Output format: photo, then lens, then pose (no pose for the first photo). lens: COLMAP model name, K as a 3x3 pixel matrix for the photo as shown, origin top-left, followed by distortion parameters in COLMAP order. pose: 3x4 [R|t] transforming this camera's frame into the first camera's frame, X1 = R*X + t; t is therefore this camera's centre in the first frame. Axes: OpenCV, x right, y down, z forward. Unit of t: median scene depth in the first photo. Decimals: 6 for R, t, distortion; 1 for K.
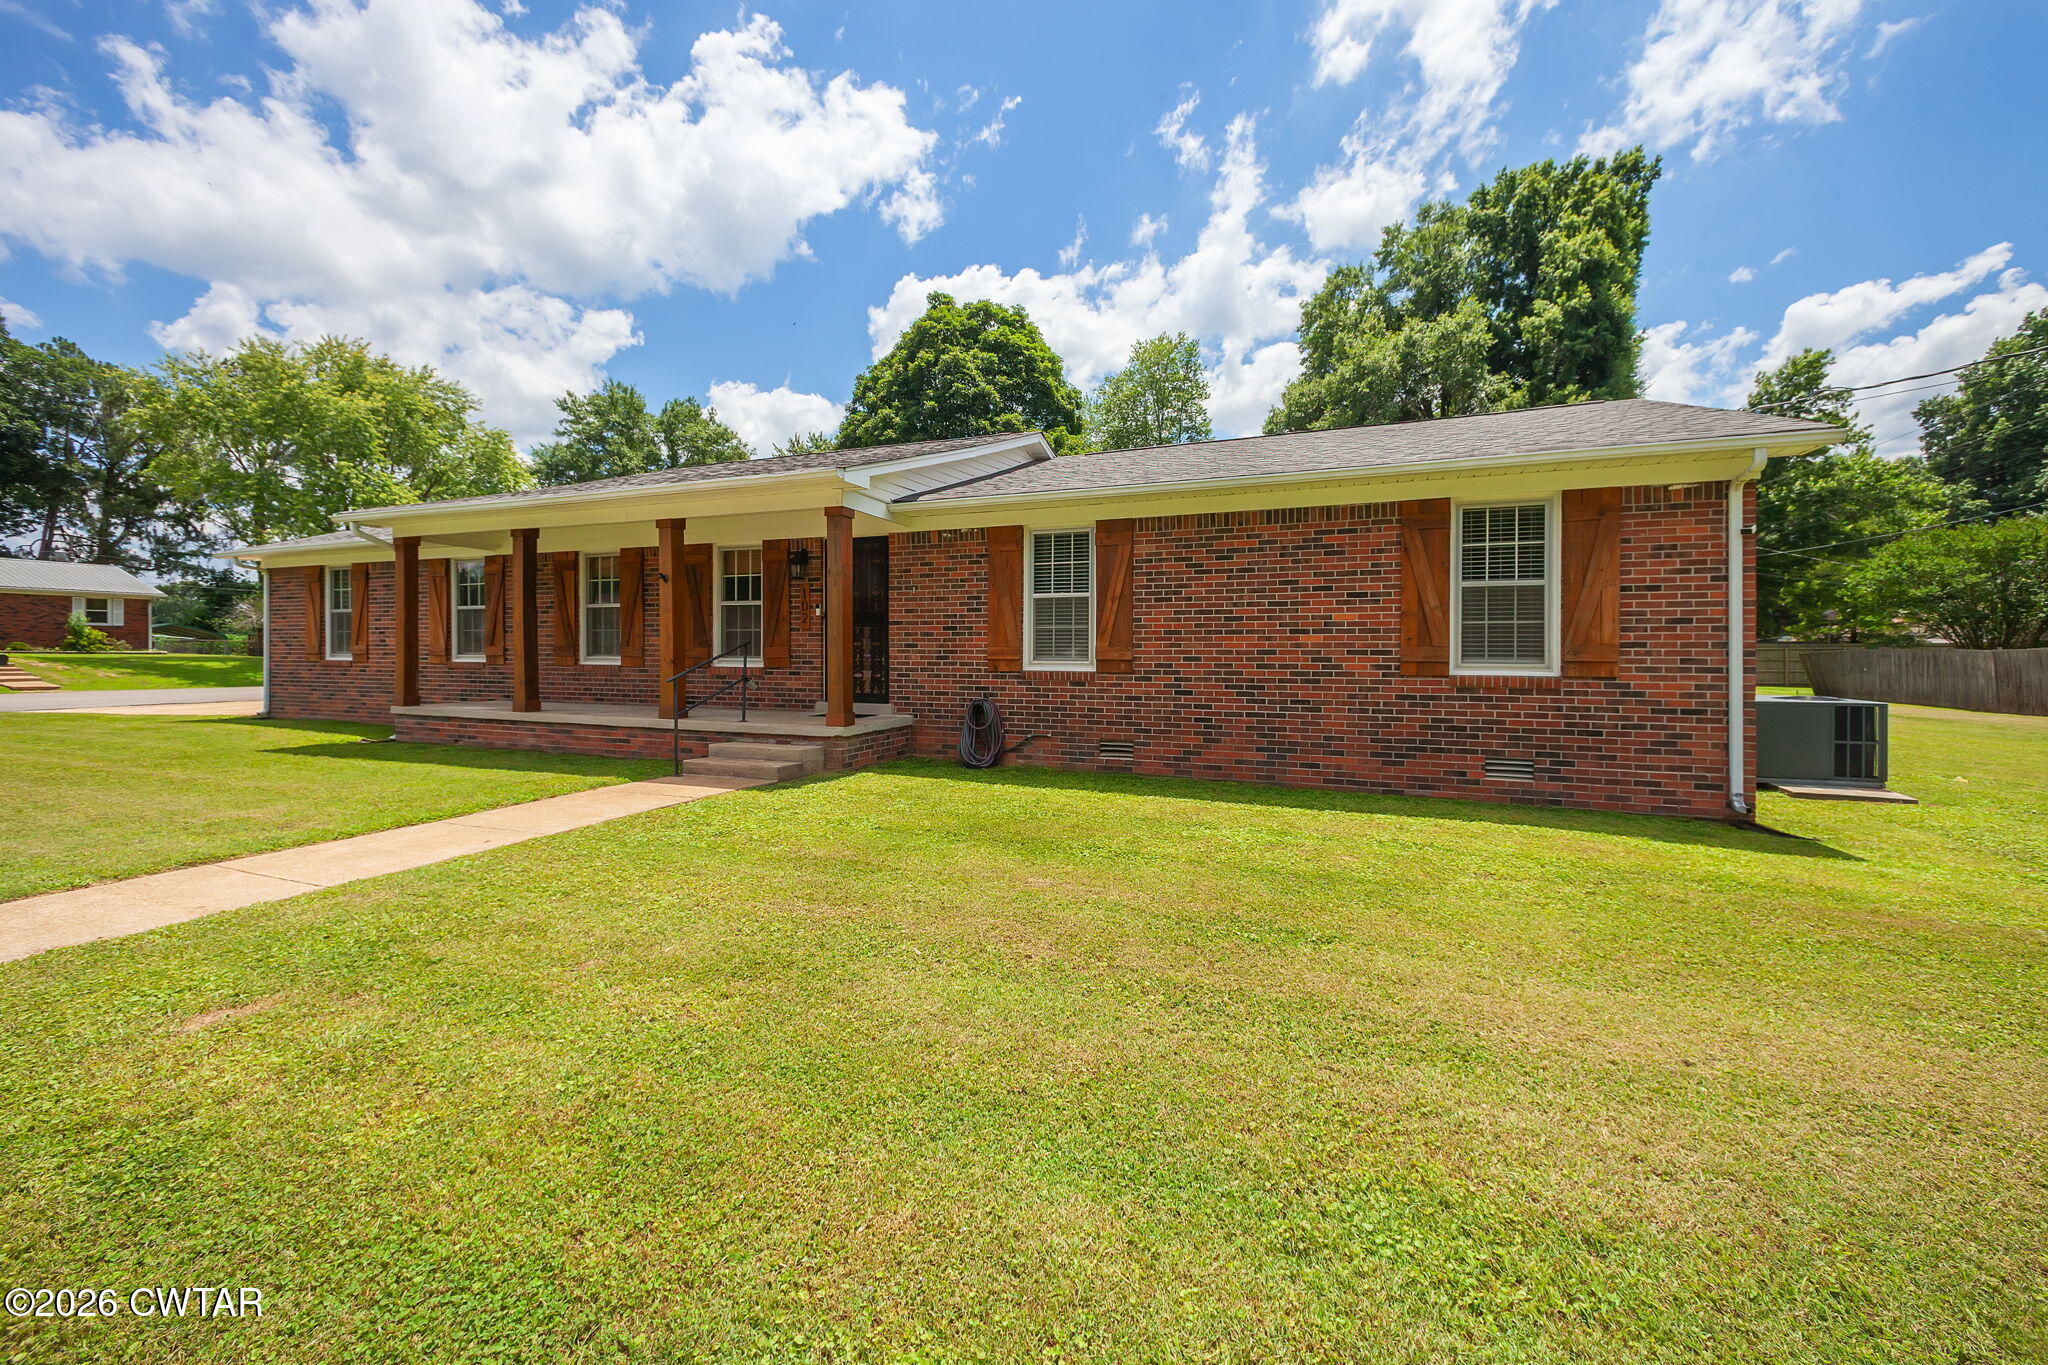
lens RADIAL K [[795.4, 0, 1018.0], [0, 795.4, 664.6], [0, 0, 1]] dist [0.003371, -0.002030]
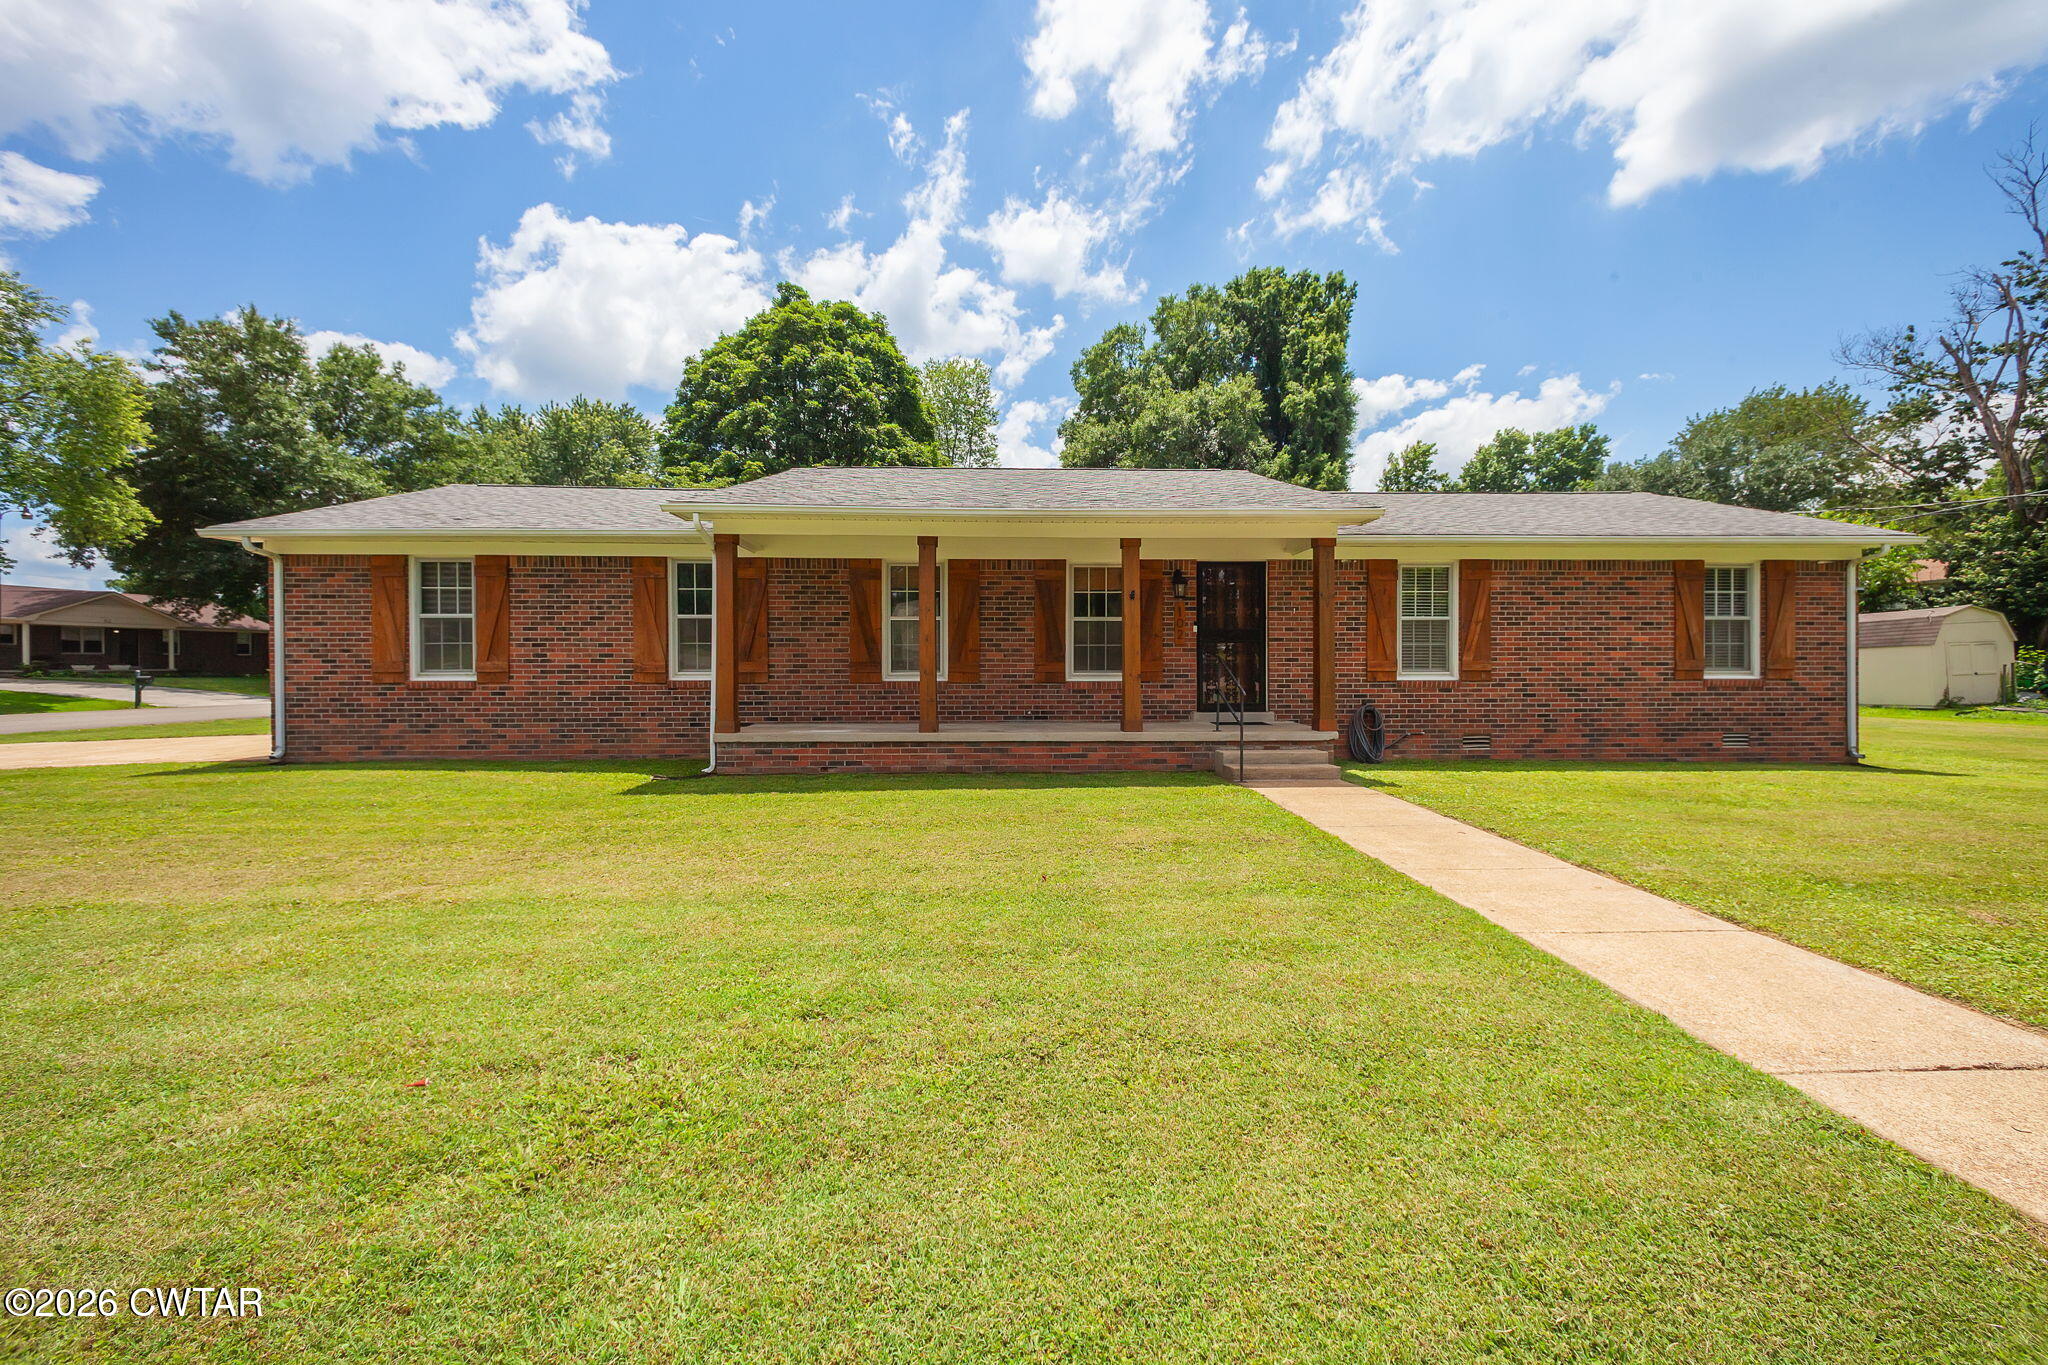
lens RADIAL K [[795.4, 0, 1014.5], [0, 795.4, 684.3], [0, 0, 1]] dist [0.003371, -0.002030]
pose [[0.914263, -0.014671, 0.404856, -0.858248], [0.011321, 0.999879, 0.010668, -0.005030], [-0.404964, -0.005170, 0.914318, 0.110285]]
